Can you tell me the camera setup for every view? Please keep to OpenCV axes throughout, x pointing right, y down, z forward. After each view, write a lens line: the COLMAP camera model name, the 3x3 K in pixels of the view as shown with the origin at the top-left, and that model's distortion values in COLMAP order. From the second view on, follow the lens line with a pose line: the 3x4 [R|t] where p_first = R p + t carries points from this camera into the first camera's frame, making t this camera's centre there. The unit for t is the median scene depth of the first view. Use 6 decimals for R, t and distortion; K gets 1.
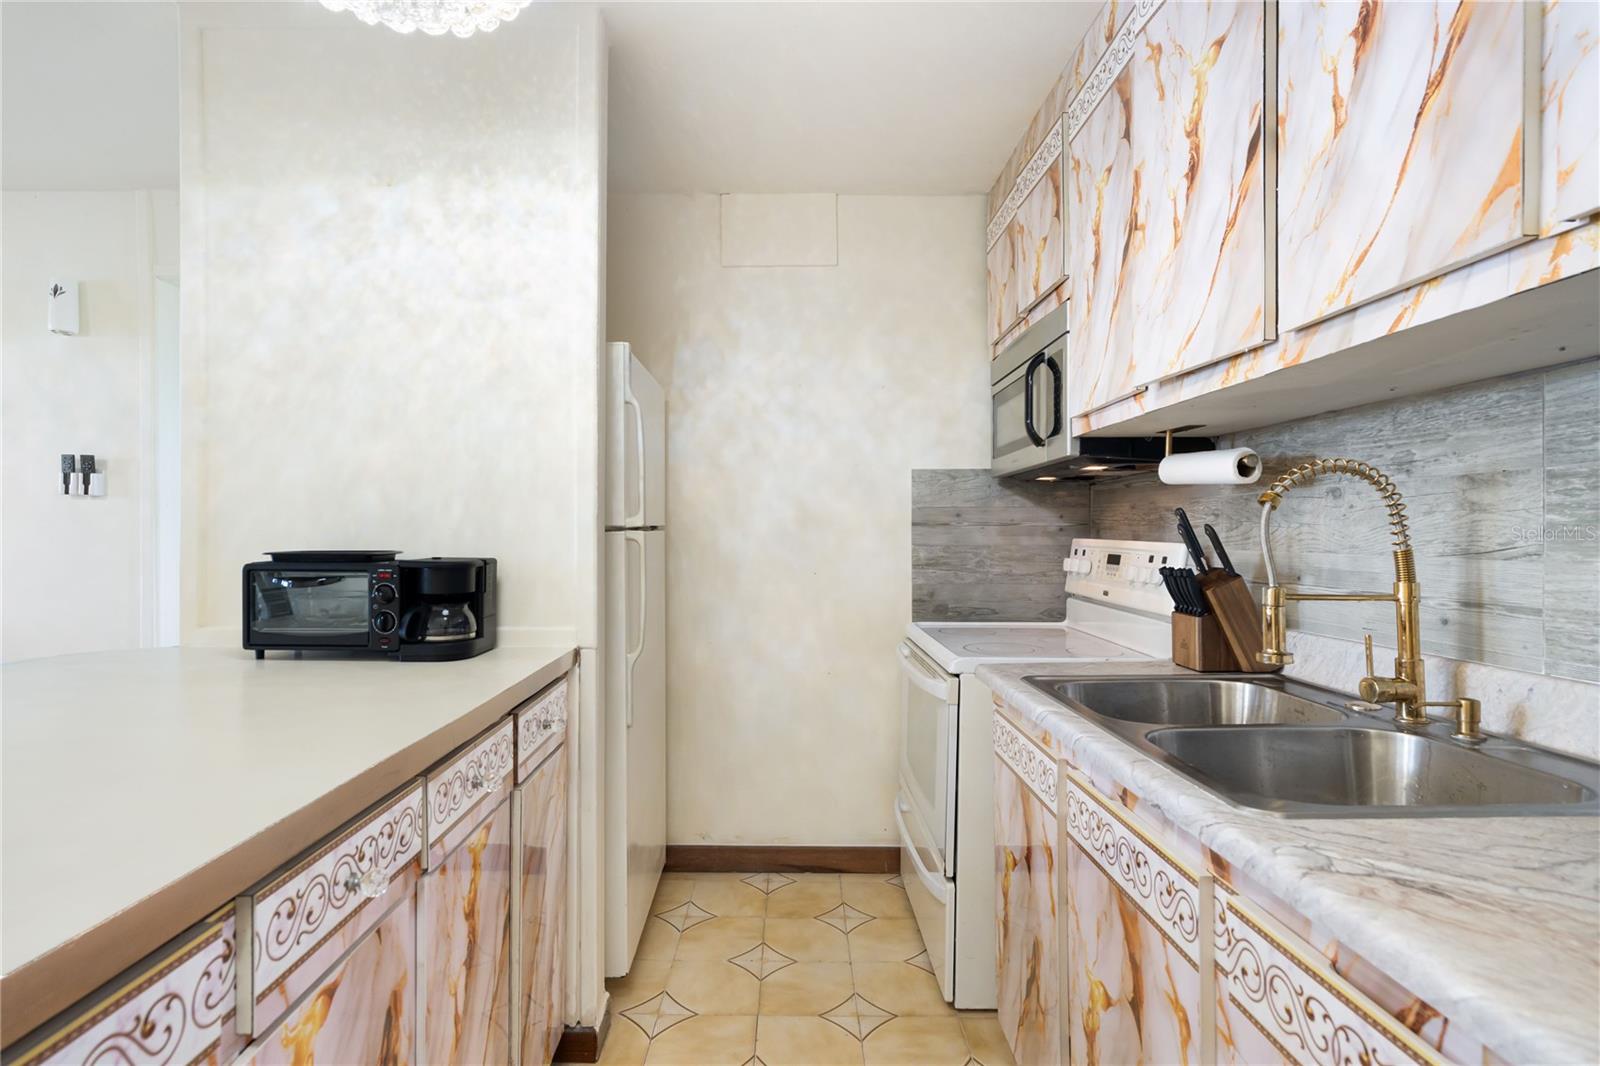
lens RADIAL K [[781.2, 0, 797.5], [0, 781.2, 531.1], [0, 0, 1]] dist [-0.003088, 0.001443]
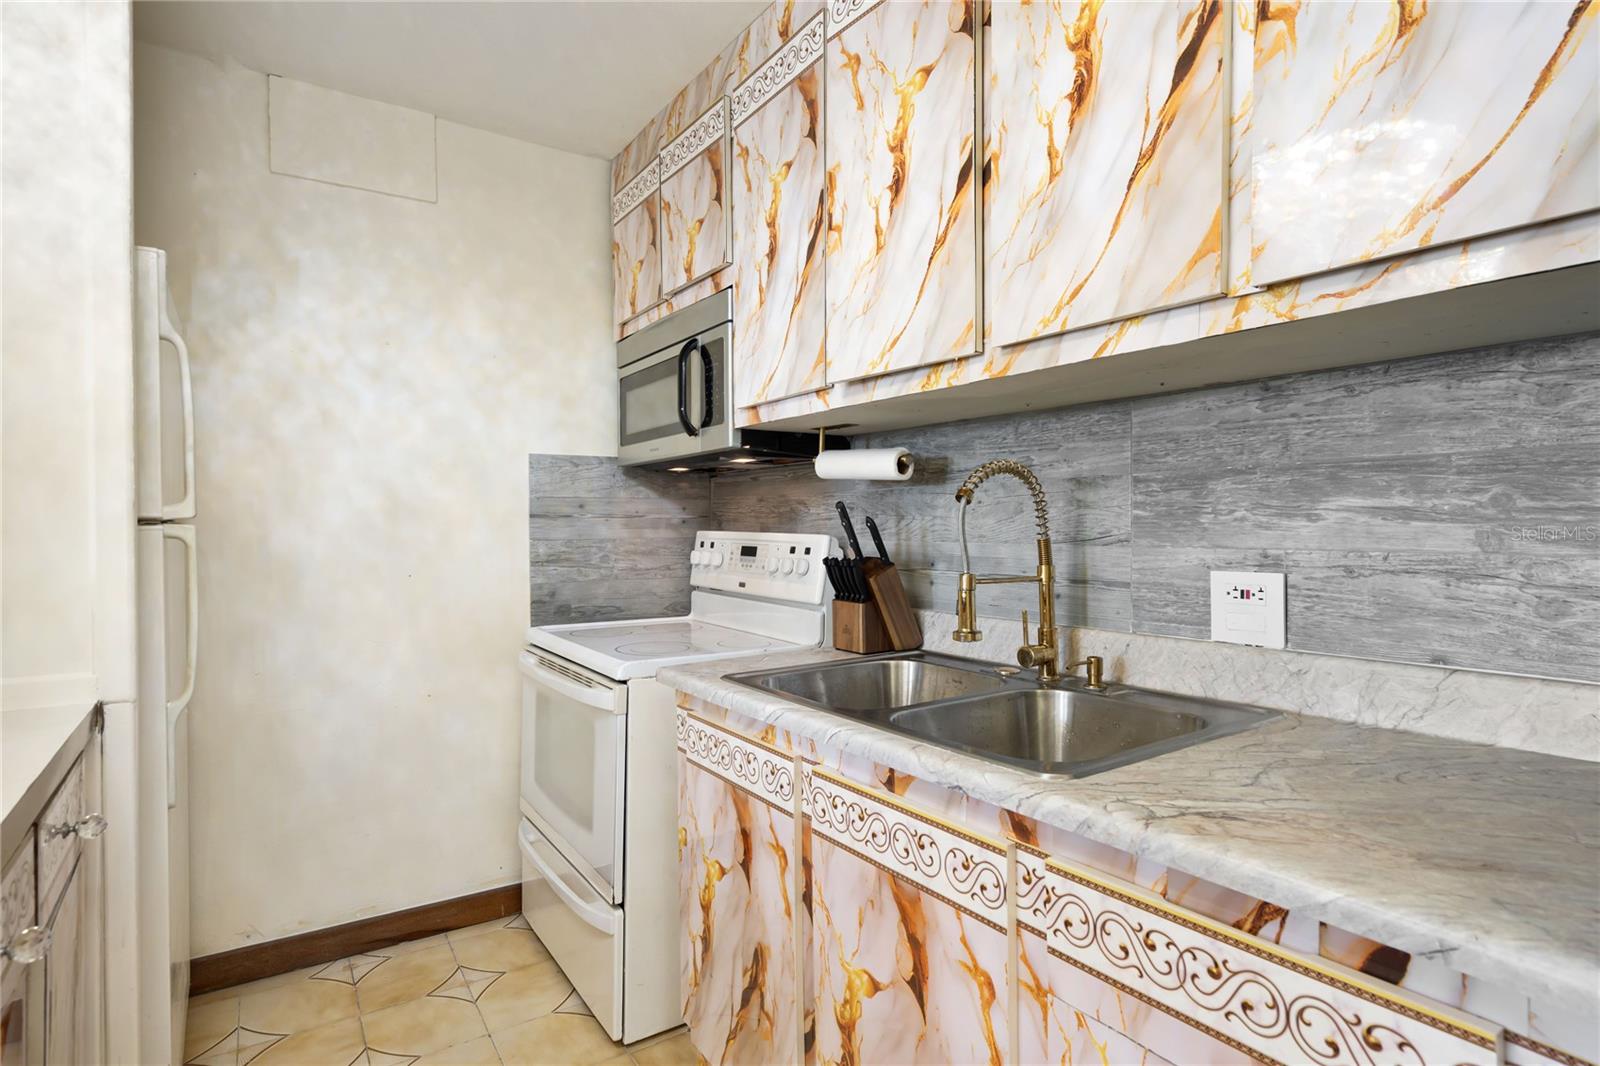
lens RADIAL K [[809.0, 0, 794.0], [0, 809.0, 530.5], [0, 0, 1]] dist [-0.000736, 0.002317]
pose [[0.837810, -0.007223, 0.545914, -0.178269], [0.002093, 0.999948, 0.010017, -0.001435], [-0.545958, -0.007250, 0.837781, 0.123516]]
